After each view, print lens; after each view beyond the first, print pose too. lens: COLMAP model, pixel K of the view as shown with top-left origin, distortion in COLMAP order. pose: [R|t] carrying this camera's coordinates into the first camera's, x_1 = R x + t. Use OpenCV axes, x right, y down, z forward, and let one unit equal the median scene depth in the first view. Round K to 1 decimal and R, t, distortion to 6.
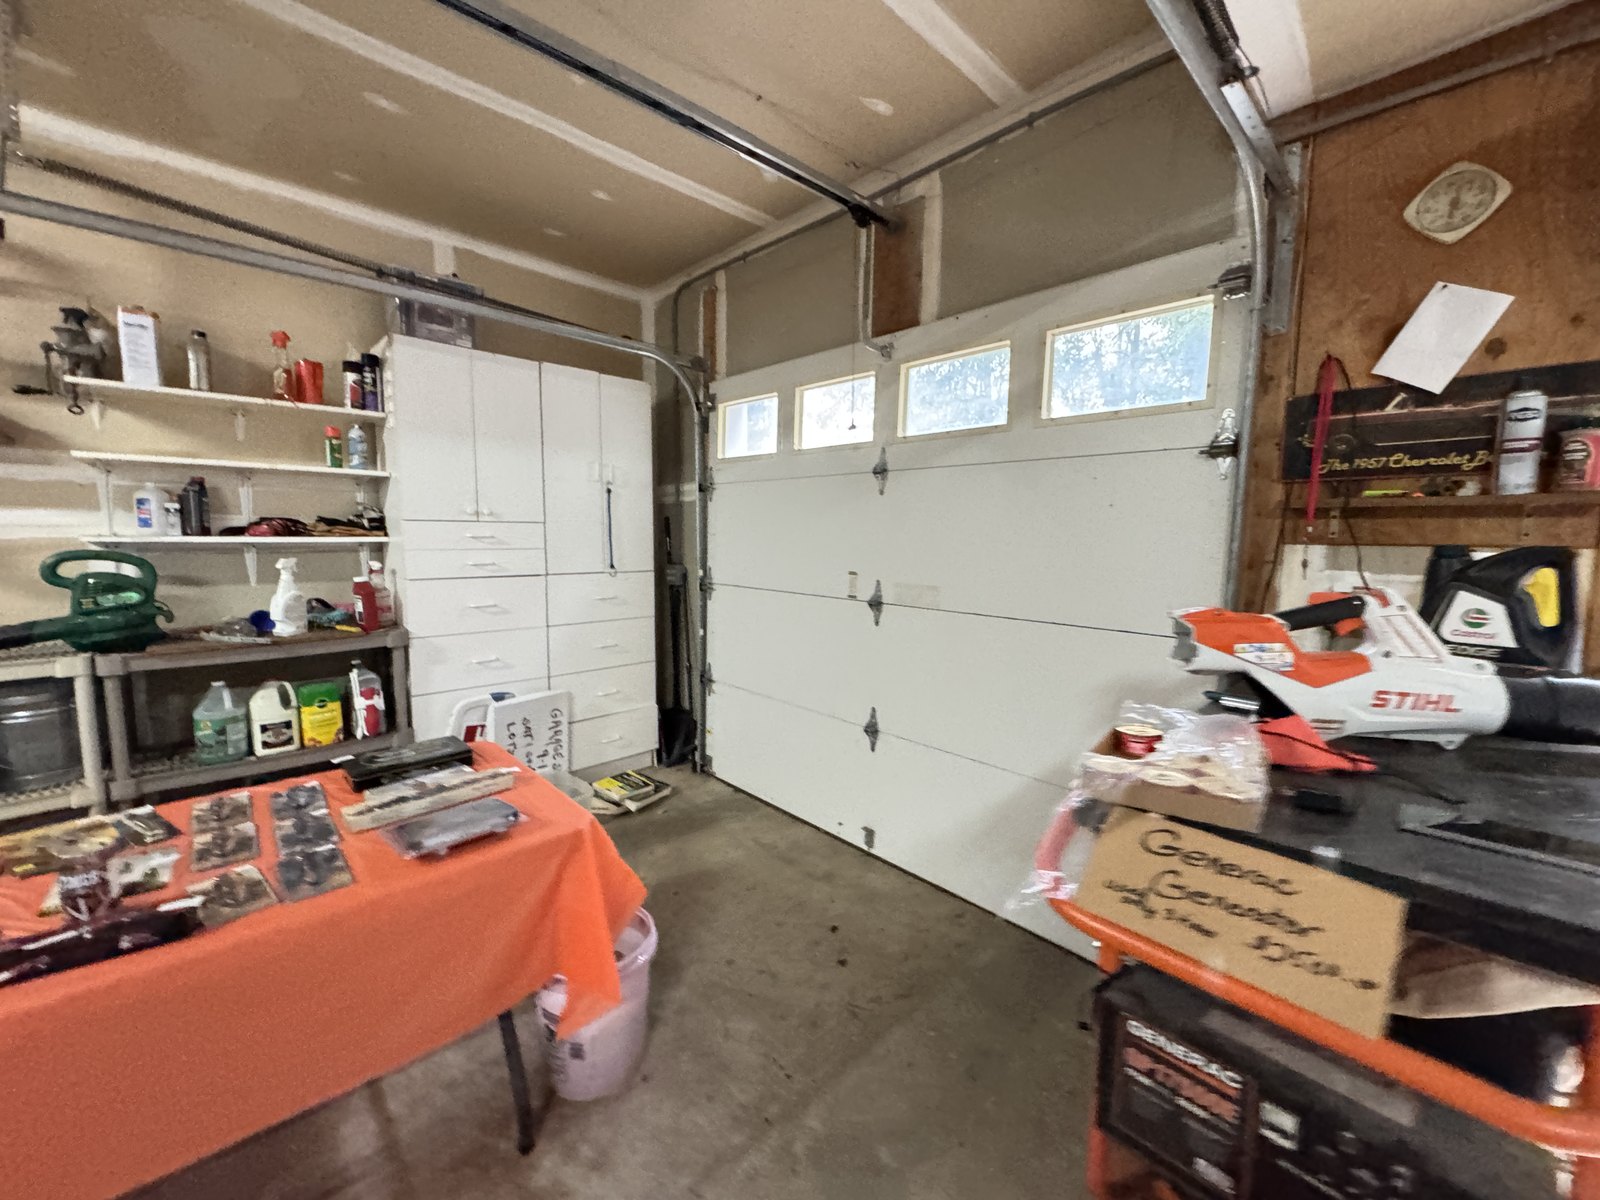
lens RADIAL K [[640.2, 0, 800.2], [0, 640.2, 600.3], [0, 0, 1]] dist [-0.001103, 0.000303]
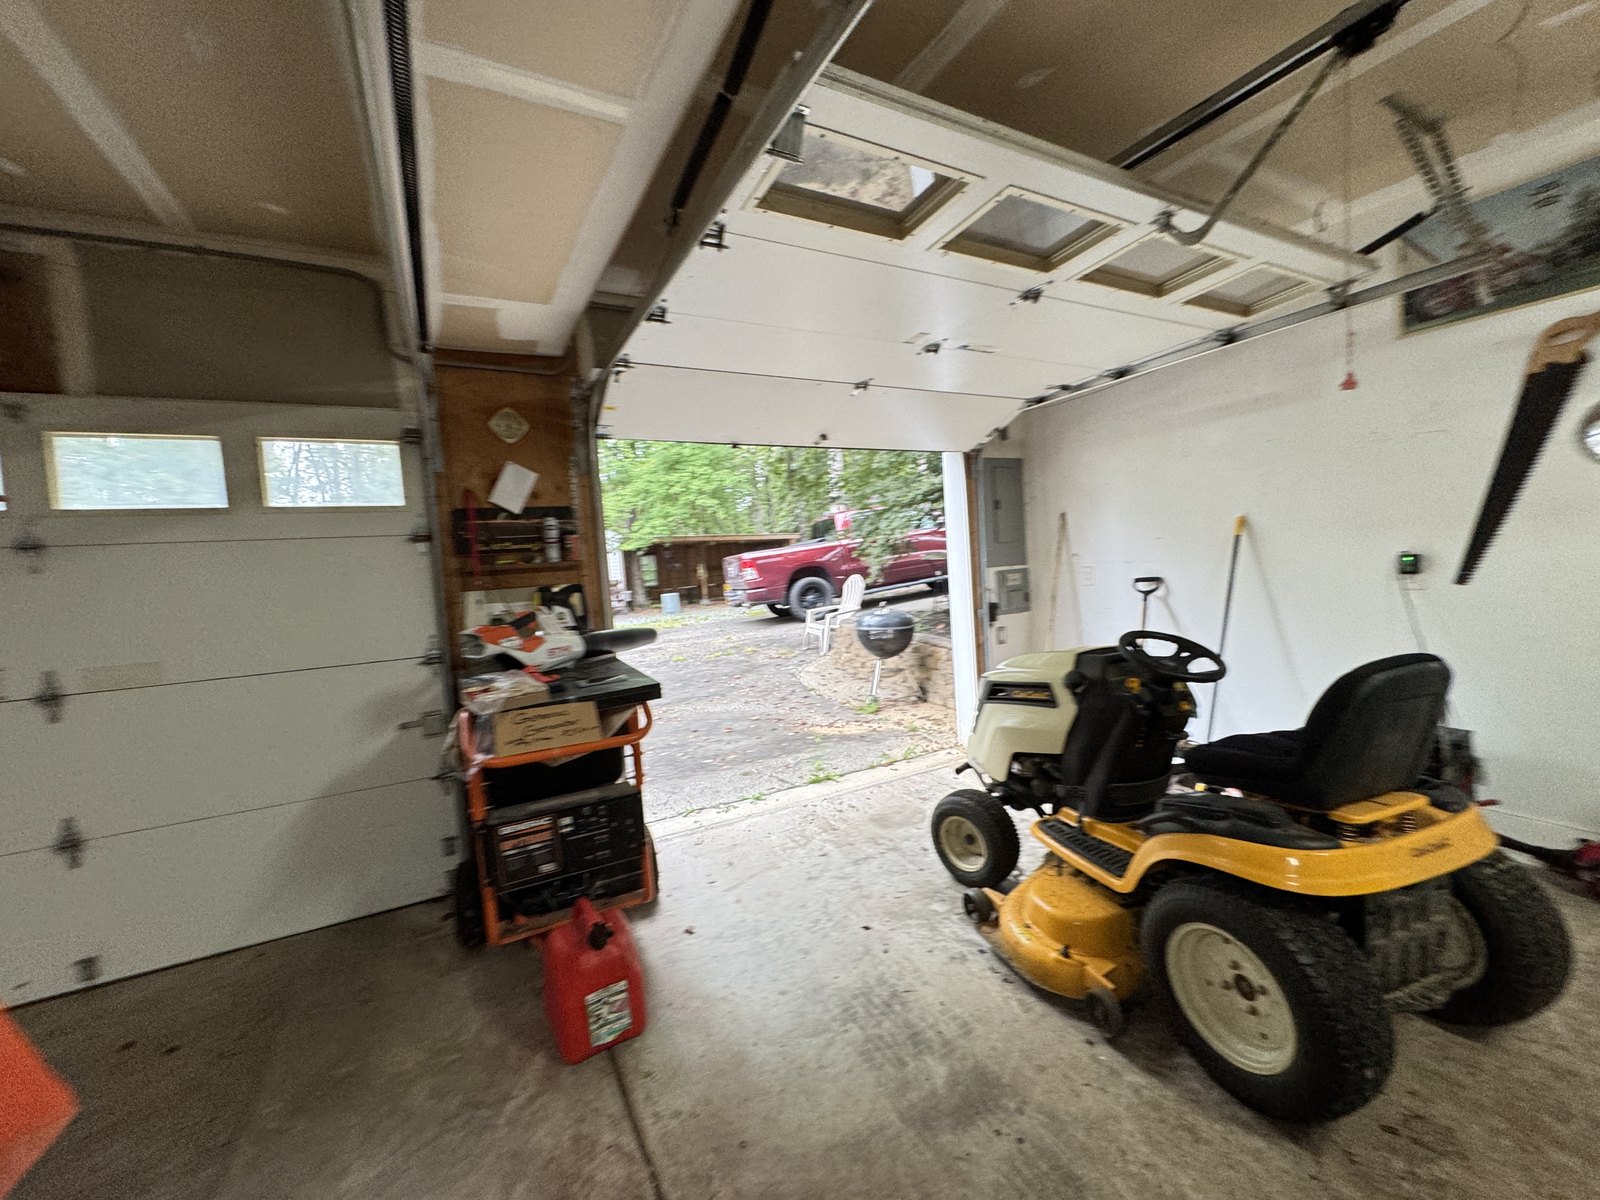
lens RADIAL K [[640.2, 0, 799.0], [0, 640.2, 598.7], [0, 0, 1]] dist [-0.001103, 0.000303]
pose [[0.259918, -0.089037, 0.961517, -0.734340], [0.164958, 0.985197, 0.046638, -0.000465], [-0.951437, 0.146488, 0.270757, -0.362188]]
